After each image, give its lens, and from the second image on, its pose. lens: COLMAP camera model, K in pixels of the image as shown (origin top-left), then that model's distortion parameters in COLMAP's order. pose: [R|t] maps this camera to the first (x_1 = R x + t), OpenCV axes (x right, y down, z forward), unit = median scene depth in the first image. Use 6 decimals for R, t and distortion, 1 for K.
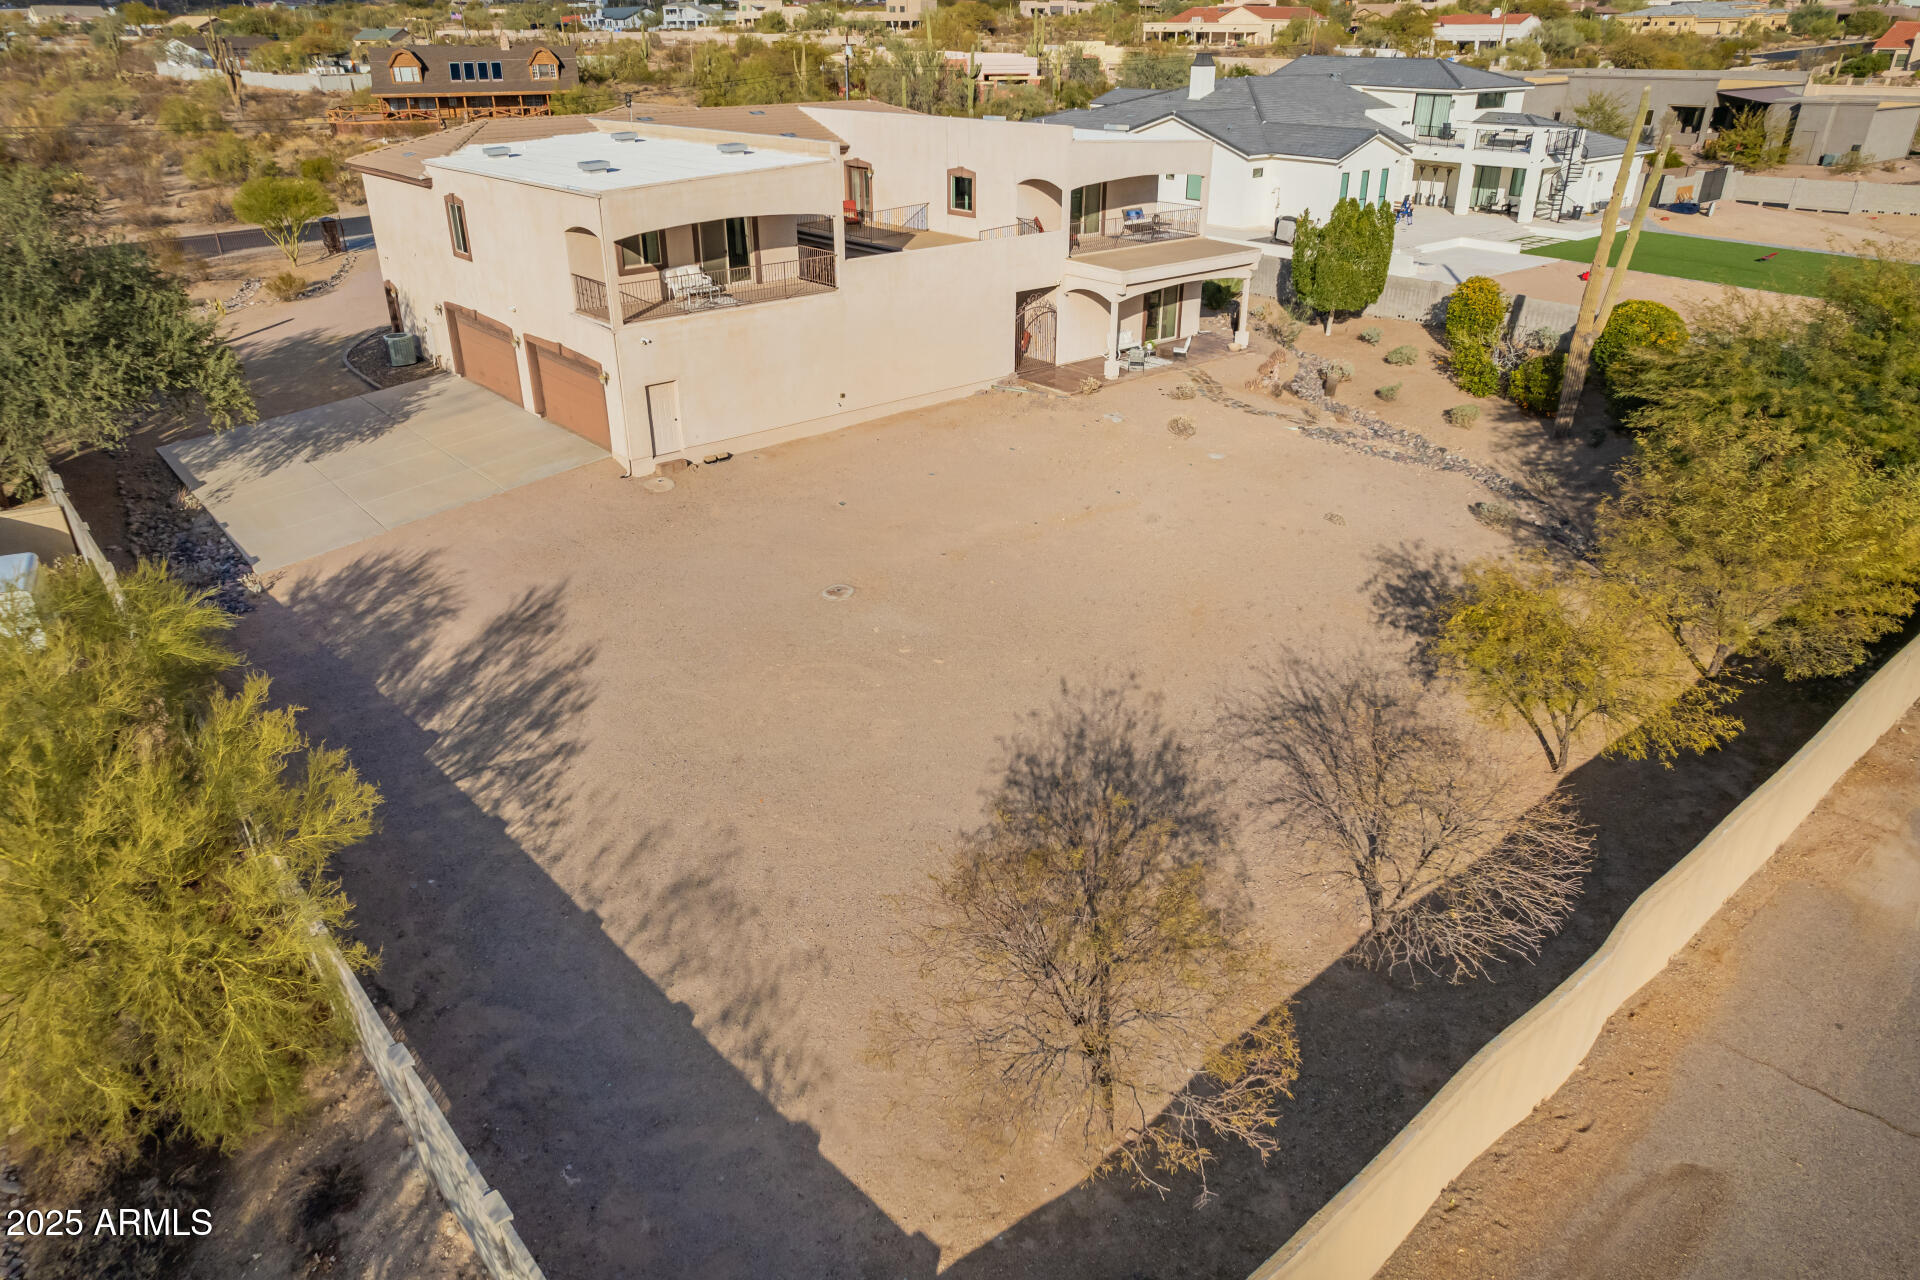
lens RADIAL K [[1244.7, 0, 956.0], [0, 1244.7, 651.6], [0, 0, 1]] dist [-0.066116, 0.059861]
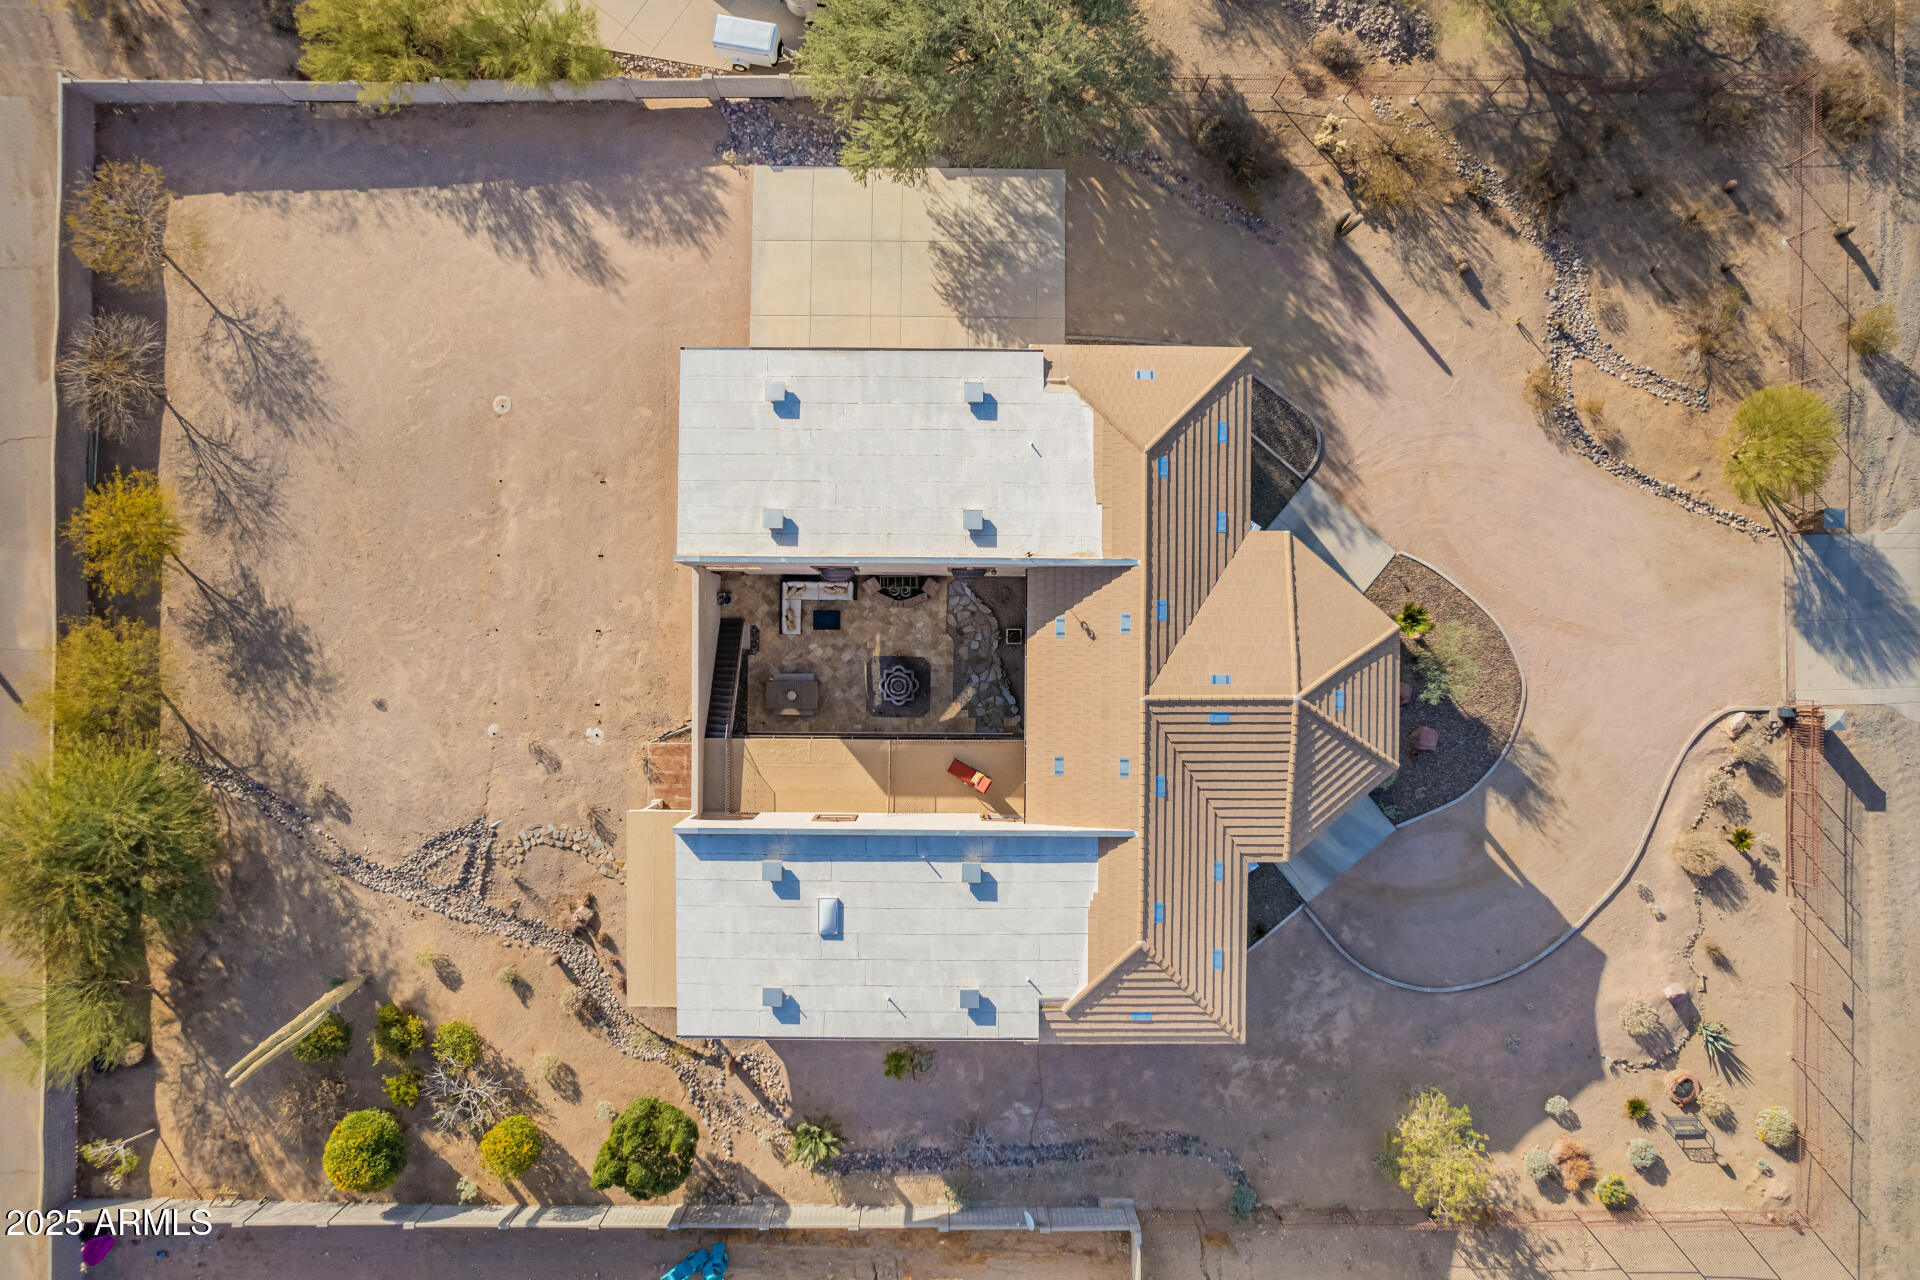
lens RADIAL K [[1244.7, 0, 953.8], [0, 1244.7, 652.4], [0, 0, 1]] dist [-0.066116, 0.059861]
pose [[-0.652532, 0.757758, -0.002249, -0.177887], [-0.352029, -0.300514, 0.886435, -1.417579], [0.671027, 0.579219, 0.462847, 0.591947]]
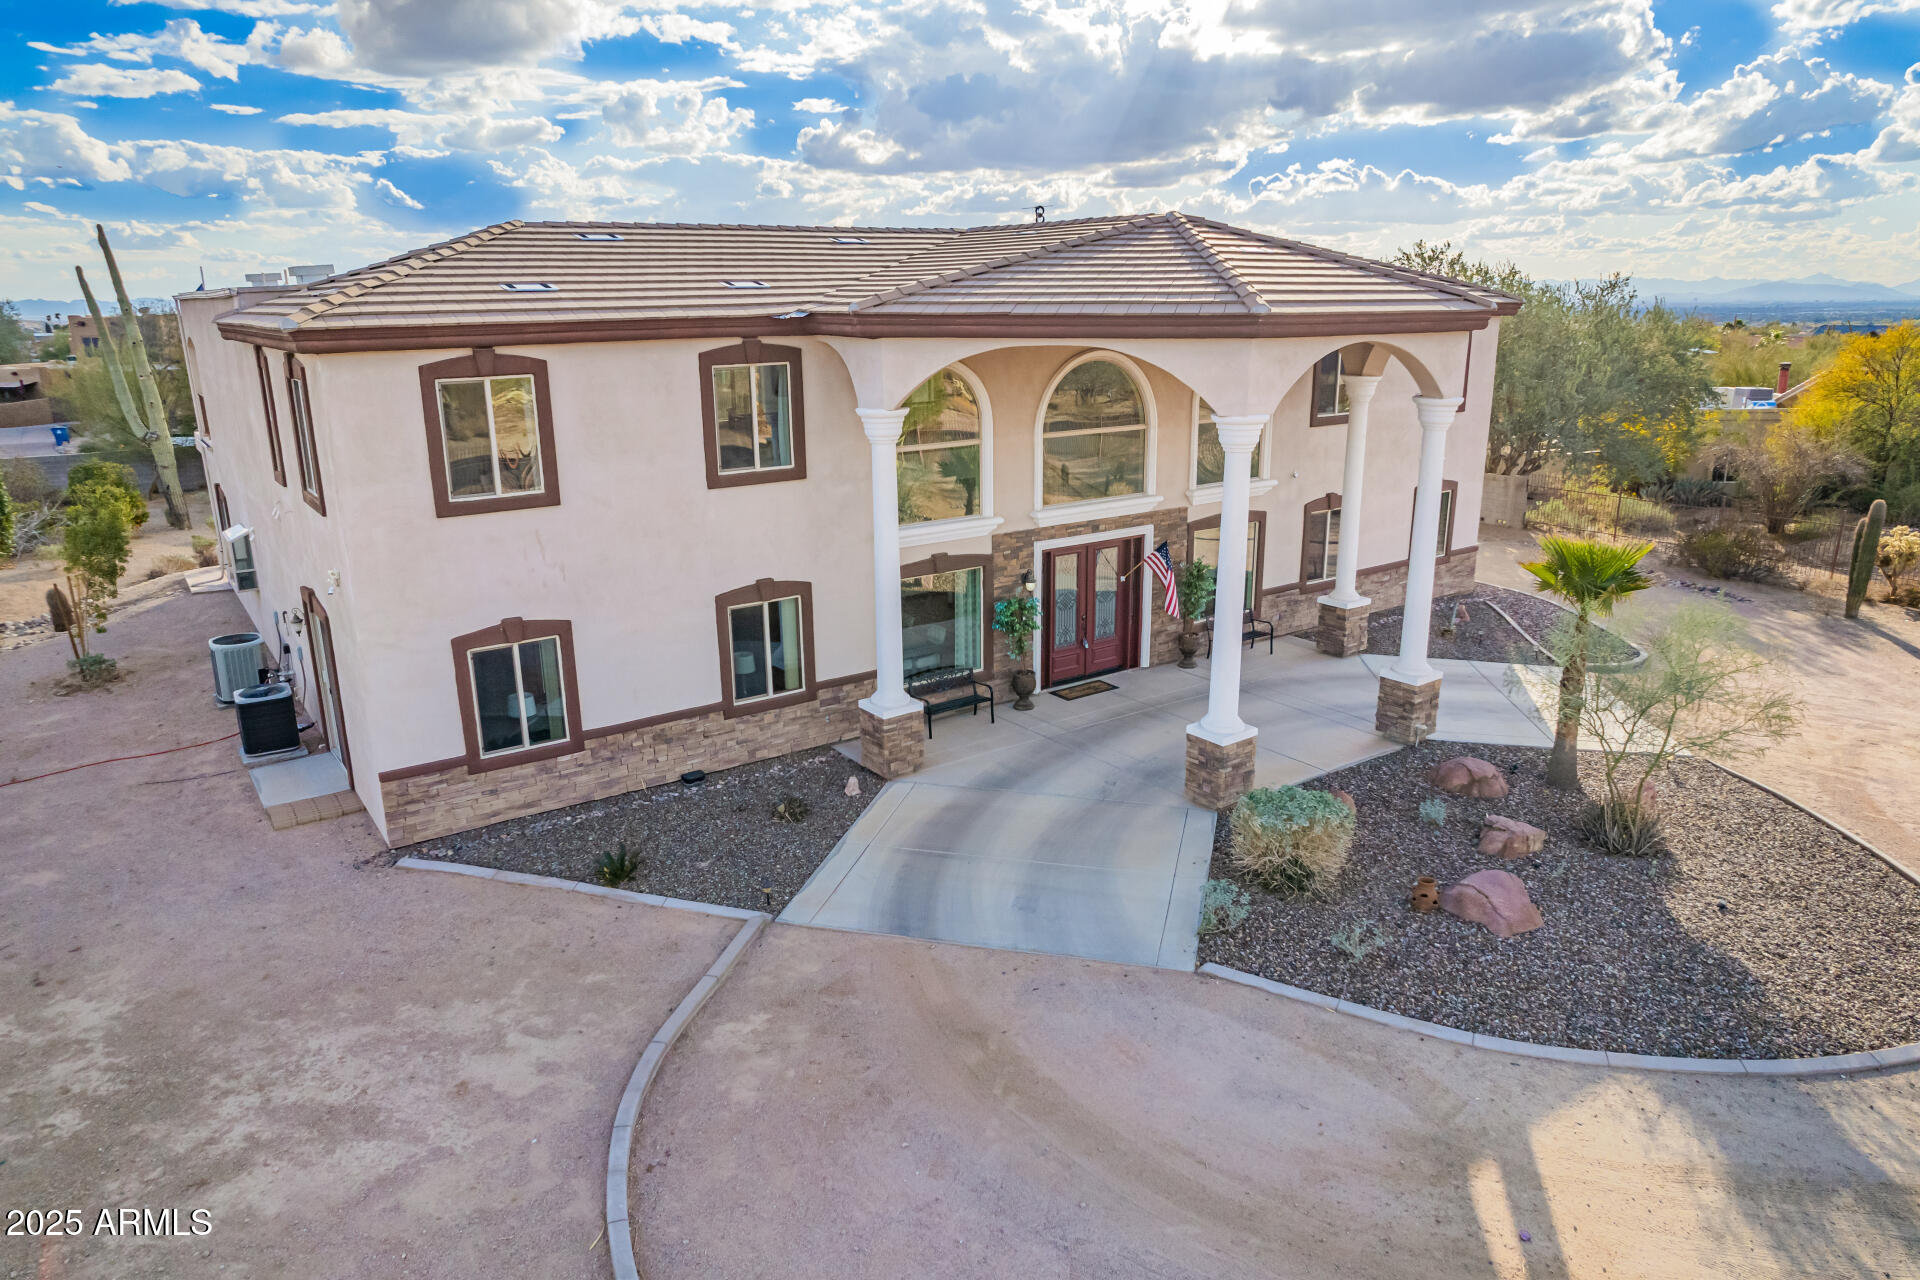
lens RADIAL K [[1244.7, 0, 961.1], [0, 1244.7, 623.1], [0, 0, 1]] dist [-0.066116, 0.059861]
pose [[-0.995967, -0.019694, 0.087534, -0.307268], [0.044242, 0.740960, 0.670090, -0.792440], [-0.078056, 0.671260, -0.737101, 1.781089]]
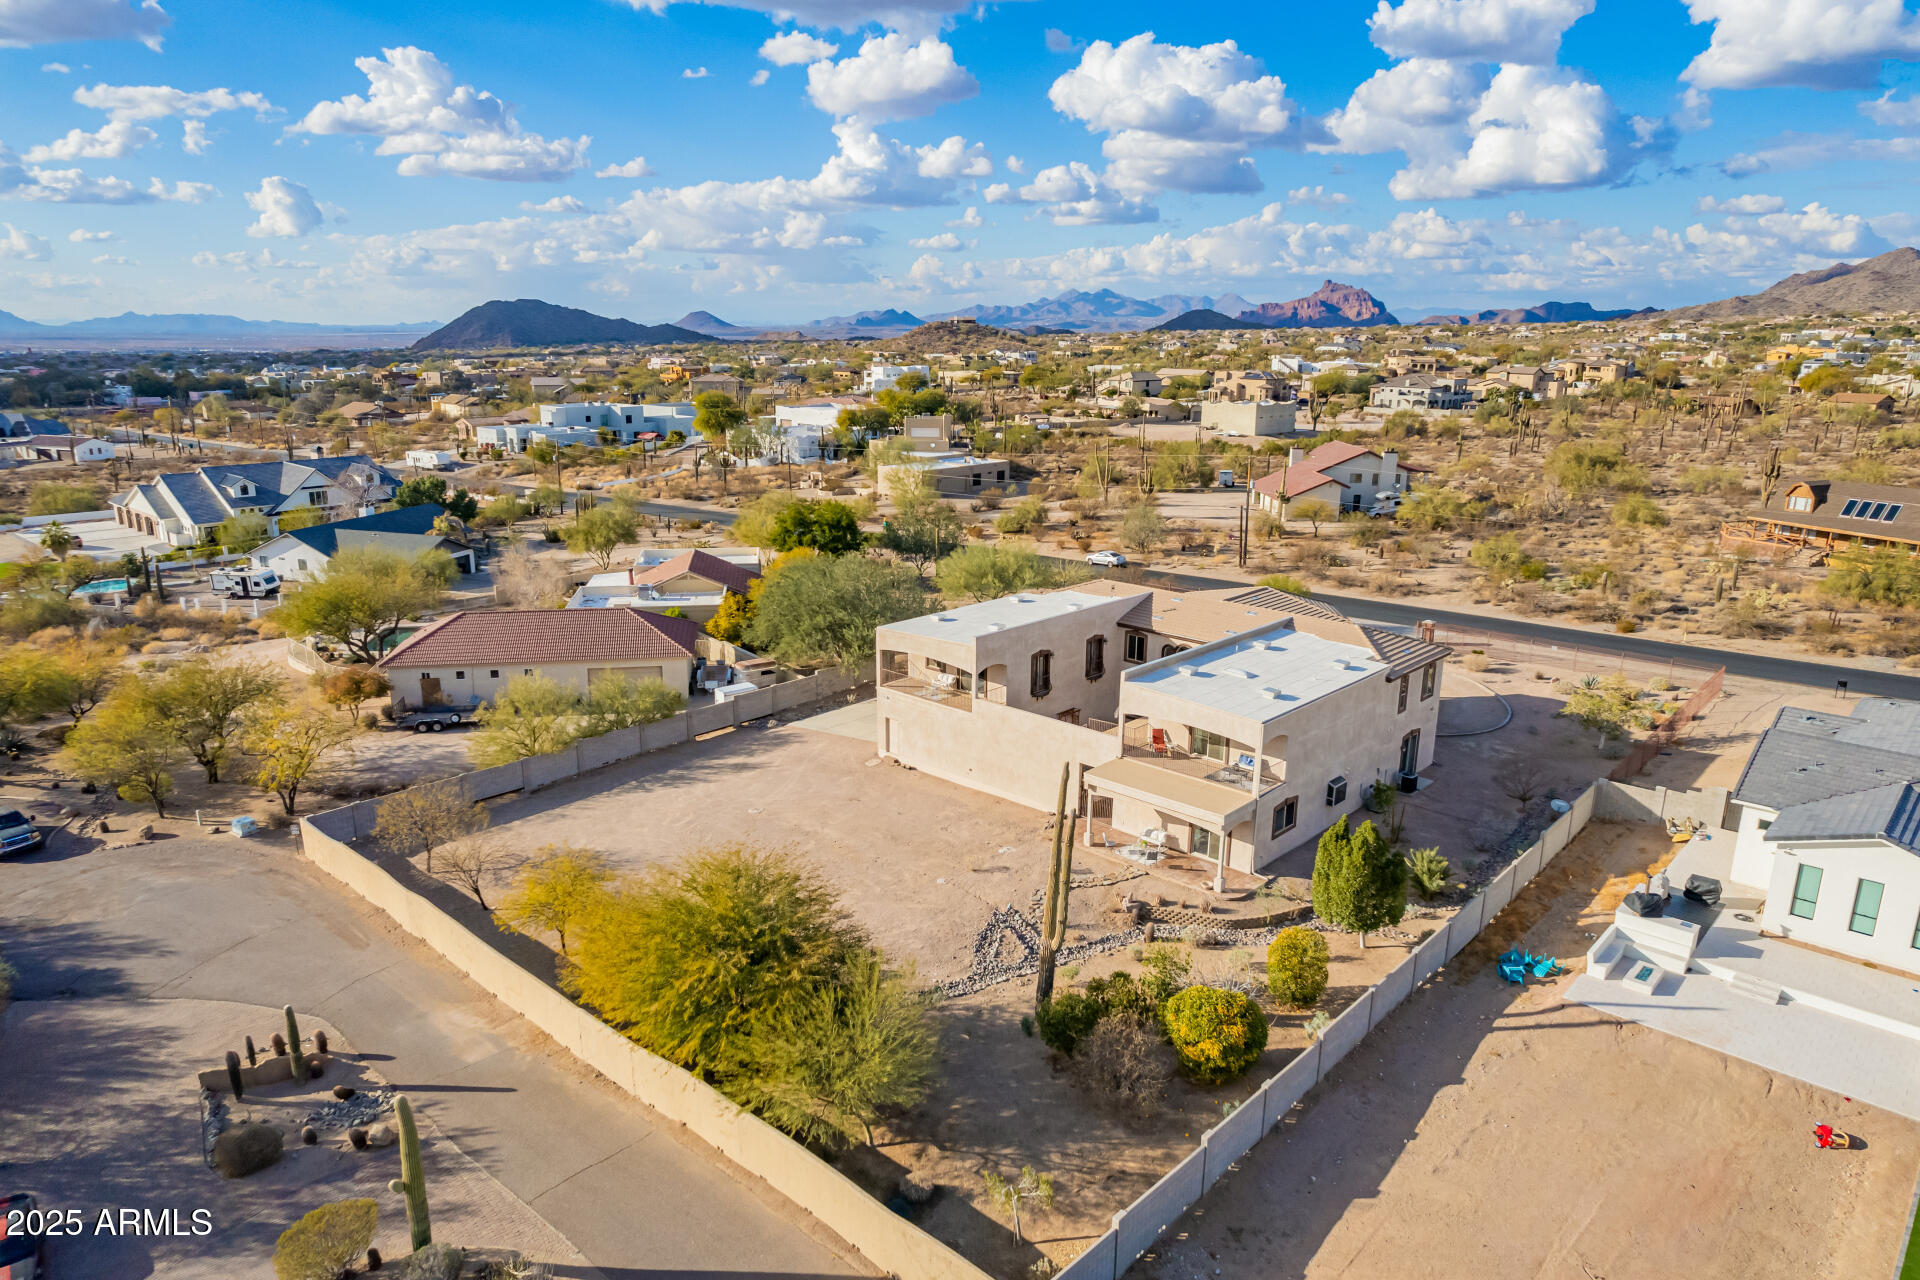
lens RADIAL K [[1244.7, 0, 958.8], [0, 1244.7, 650.5], [0, 0, 1]] dist [-0.066116, 0.059861]
pose [[0.113987, 0.259253, -0.959059, 1.457587], [-0.456039, 0.871292, 0.181326, -0.629183], [0.882630, 0.416700, 0.217545, 0.517096]]
